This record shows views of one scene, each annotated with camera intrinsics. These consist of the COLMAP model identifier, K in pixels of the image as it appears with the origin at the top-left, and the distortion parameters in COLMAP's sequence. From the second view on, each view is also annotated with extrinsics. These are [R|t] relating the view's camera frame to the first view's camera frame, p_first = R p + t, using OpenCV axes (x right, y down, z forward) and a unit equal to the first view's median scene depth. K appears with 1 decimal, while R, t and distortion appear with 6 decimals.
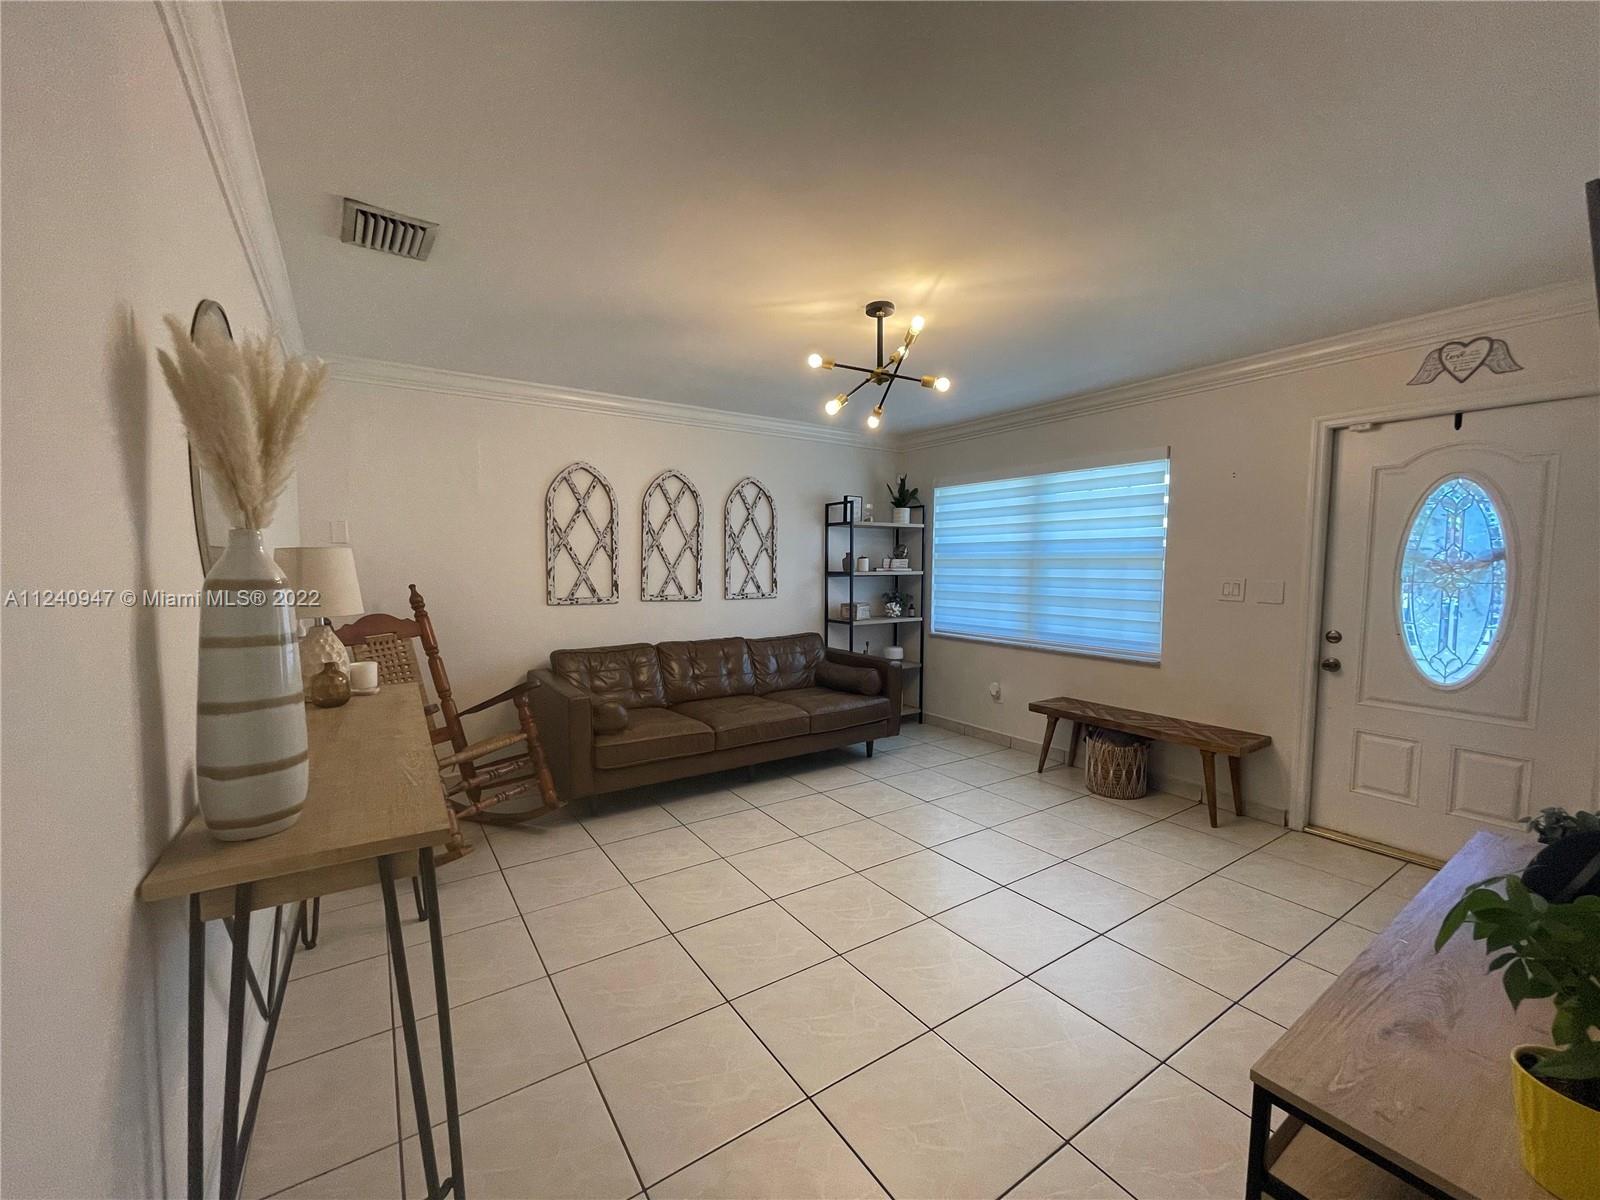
lens RADIAL K [[646.8, 0, 791.3], [0, 646.8, 610.7], [0, 0, 1]] dist [0.002378, 0.000678]
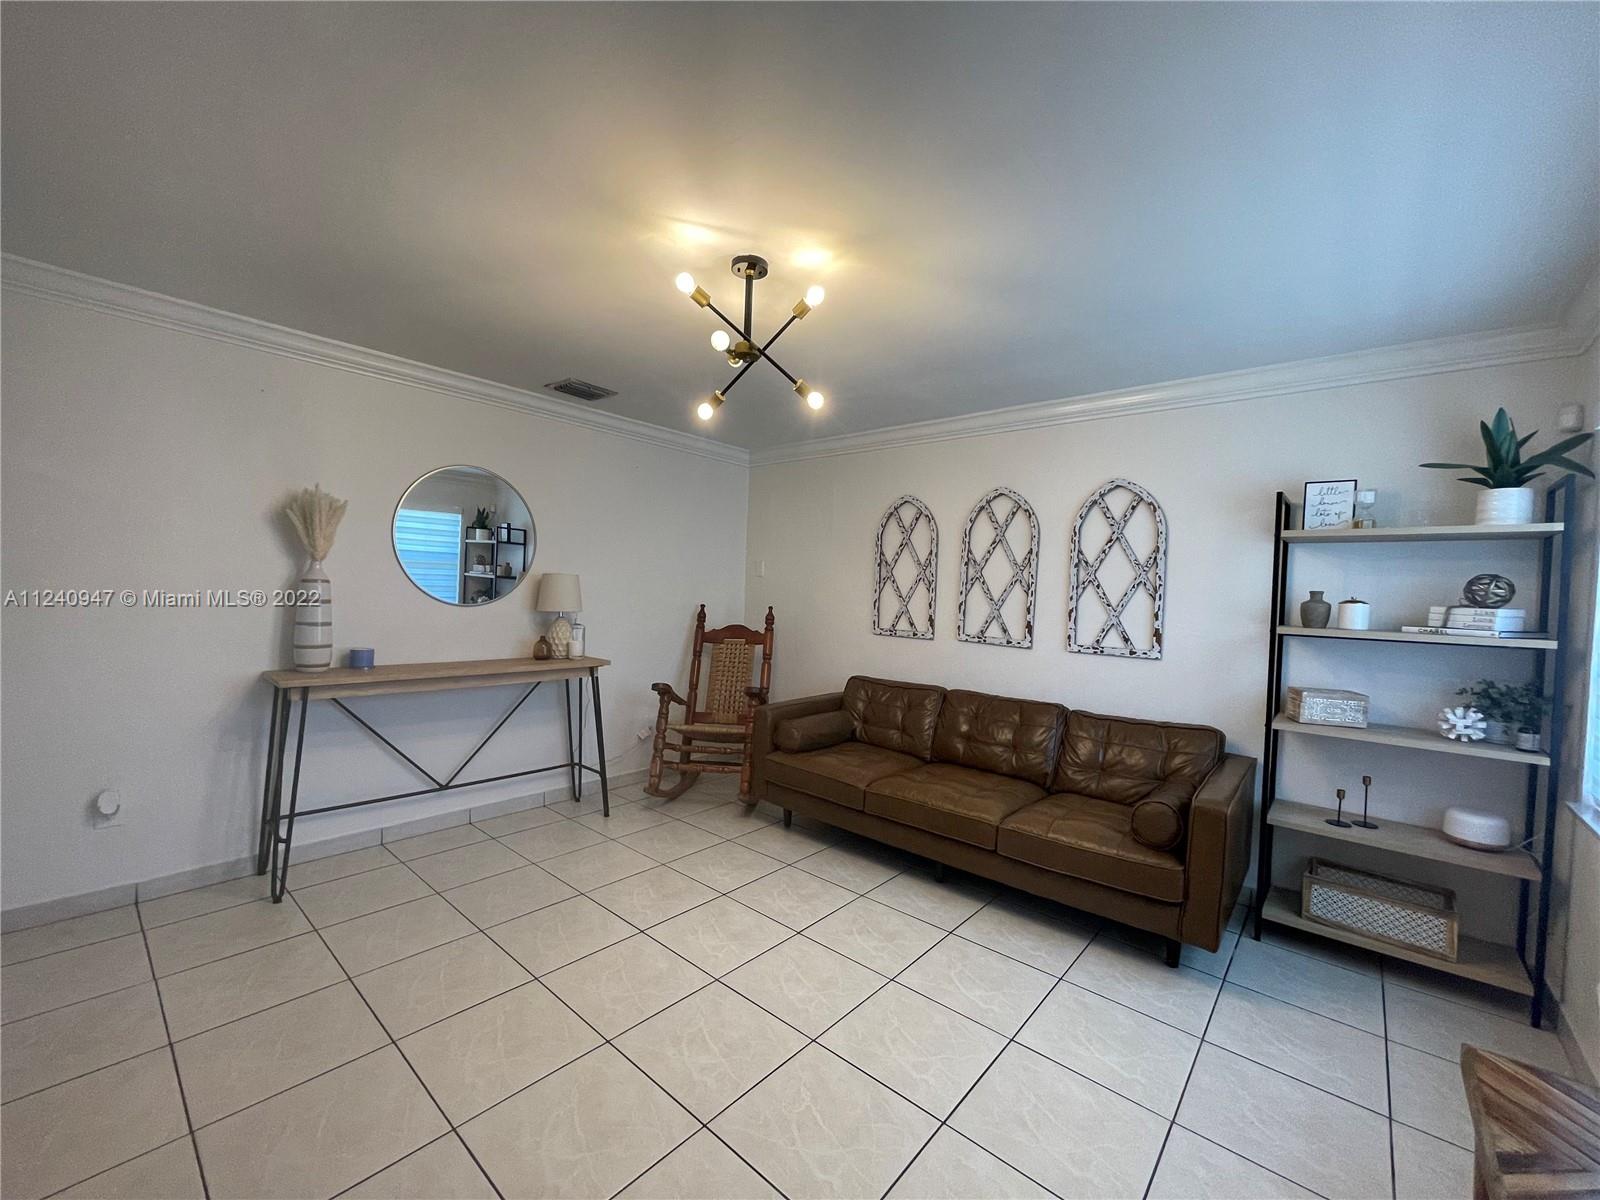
lens RADIAL K [[646.8, 0, 791.3], [0, 646.8, 610.7], [0, 0, 1]] dist [0.002378, 0.000678]
pose [[0.254438, 0.039546, -0.966280, 0.561587], [-0.108264, 0.994048, 0.012175, -0.041045], [0.961010, 0.101516, 0.257205, 0.539990]]
